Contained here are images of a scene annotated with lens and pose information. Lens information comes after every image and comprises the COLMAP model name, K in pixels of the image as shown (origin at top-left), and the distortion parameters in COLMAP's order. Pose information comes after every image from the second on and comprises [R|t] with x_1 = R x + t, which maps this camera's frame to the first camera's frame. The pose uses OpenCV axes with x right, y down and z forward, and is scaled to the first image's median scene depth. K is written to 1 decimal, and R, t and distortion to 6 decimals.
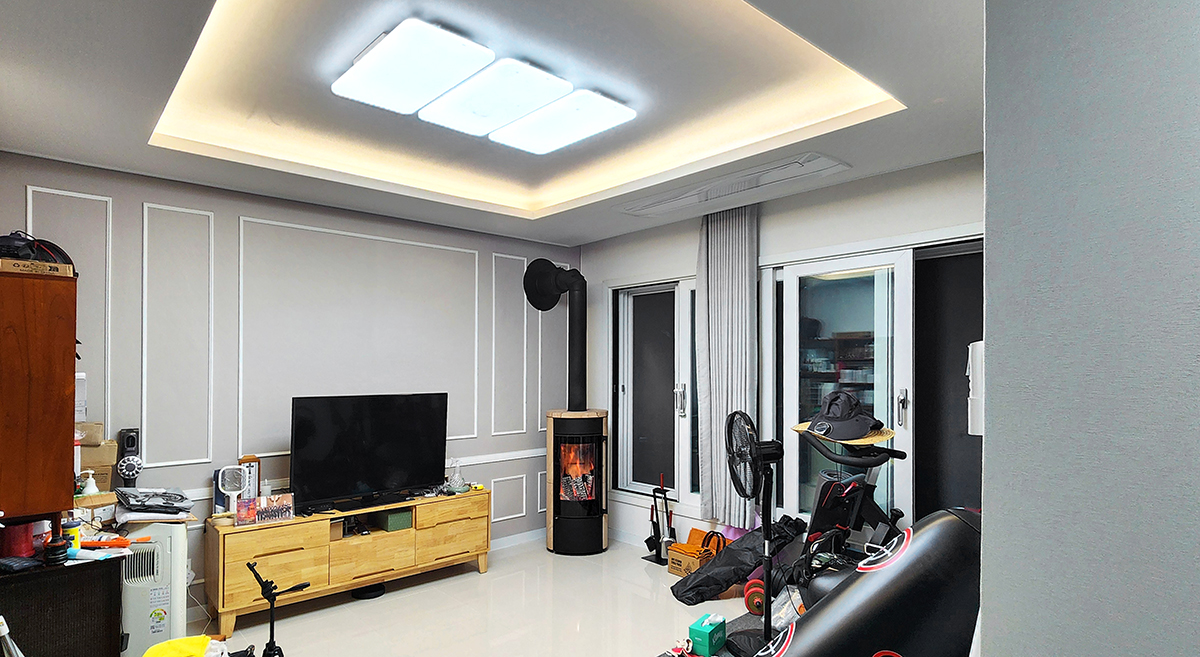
lens RADIAL K [[527.4, 0, 551.7], [0, 527.4, 343.0], [0, 0, 1]] dist [-0.014497, -0.000043]
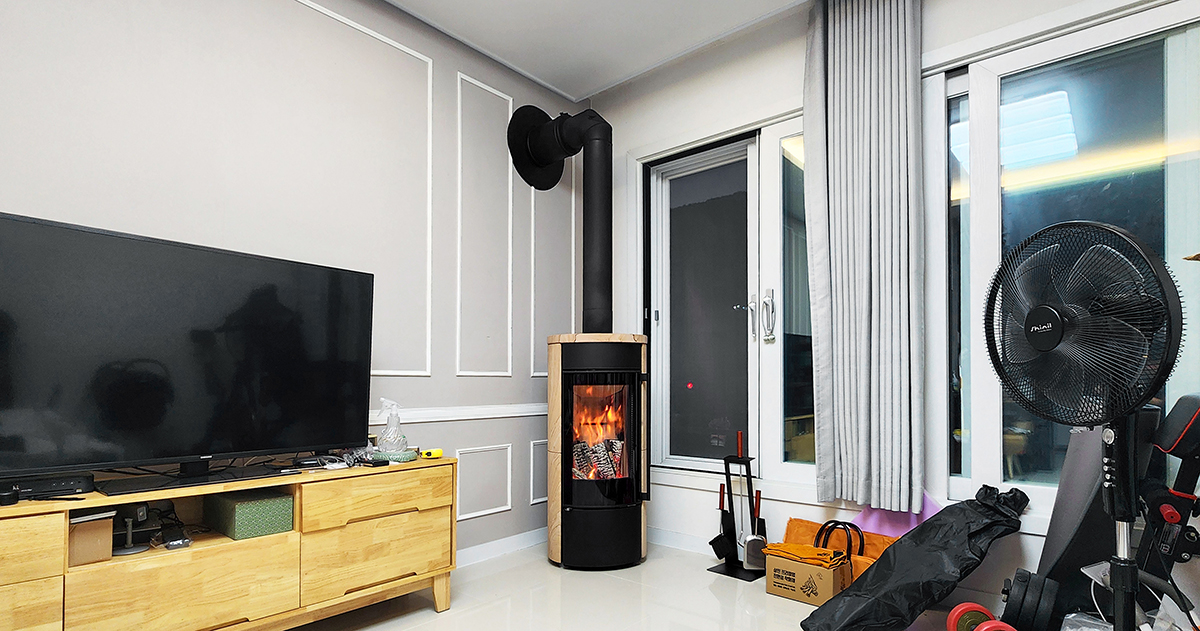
lens RADIAL K [[545.2, 0, 575.8], [0, 545.2, 364.6], [0, 0, 1]] dist [-0.004320, -0.001686]
pose [[0.992467, 0.003427, 0.122462, -0.059913], [-0.007207, 0.999511, 0.030439, 0.155969], [-0.122297, -0.031092, 0.992006, 0.408294]]
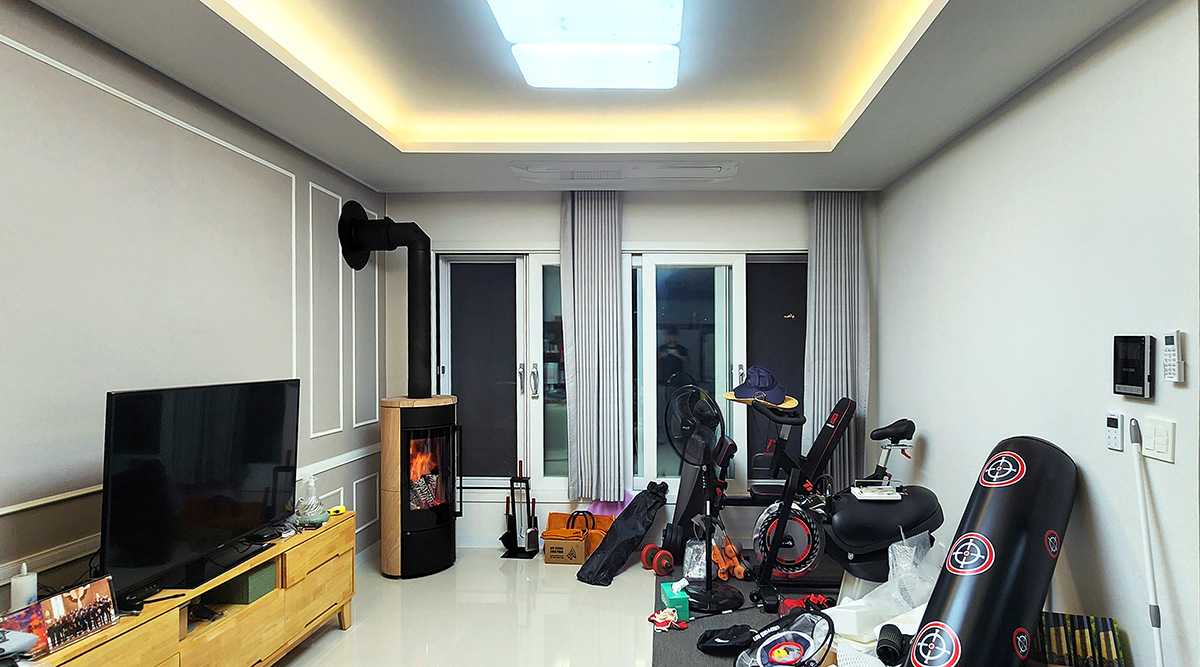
lens RADIAL K [[573.0, 0, 585.9], [0, 573.0, 315.2], [0, 0, 1]] dist [-0.003349, -0.001270]
pose [[0.729221, 0.044351, 0.682840, -0.414687], [-0.036267, 0.999000, -0.026155, 0.016058], [-0.683317, -0.005692, 0.730100, 0.192303]]
